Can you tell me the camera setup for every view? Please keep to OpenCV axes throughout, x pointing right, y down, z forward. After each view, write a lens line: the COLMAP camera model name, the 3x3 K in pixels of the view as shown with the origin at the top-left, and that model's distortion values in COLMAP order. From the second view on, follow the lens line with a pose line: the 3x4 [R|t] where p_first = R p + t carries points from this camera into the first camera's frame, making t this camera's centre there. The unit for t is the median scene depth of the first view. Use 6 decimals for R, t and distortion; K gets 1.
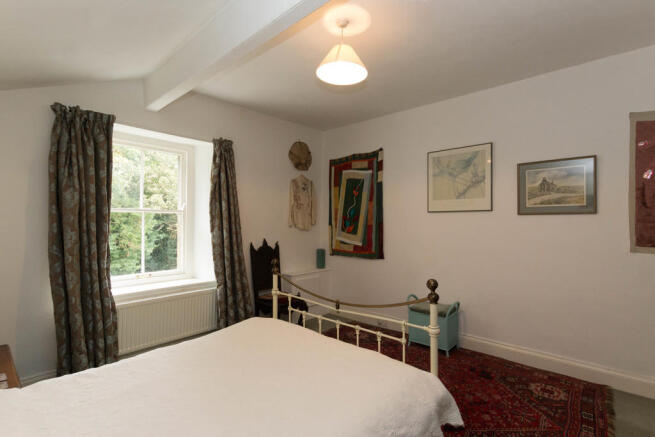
lens RADIAL K [[321.0, 0, 330.9], [0, 321.0, 222.8], [0, 0, 1]] dist [0.000279, -0.001071]
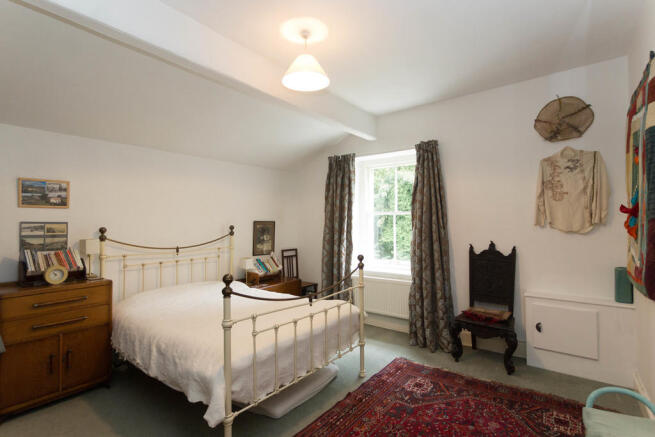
lens RADIAL K [[321.0, 0, 330.9], [0, 321.0, 222.8], [0, 0, 1]] dist [0.000279, -0.001071]
pose [[0.056793, -0.006604, -0.998364, 0.595741], [0.002354, 0.999976, -0.006481, 0.007216], [0.998383, -0.001982, 0.056808, 0.551763]]
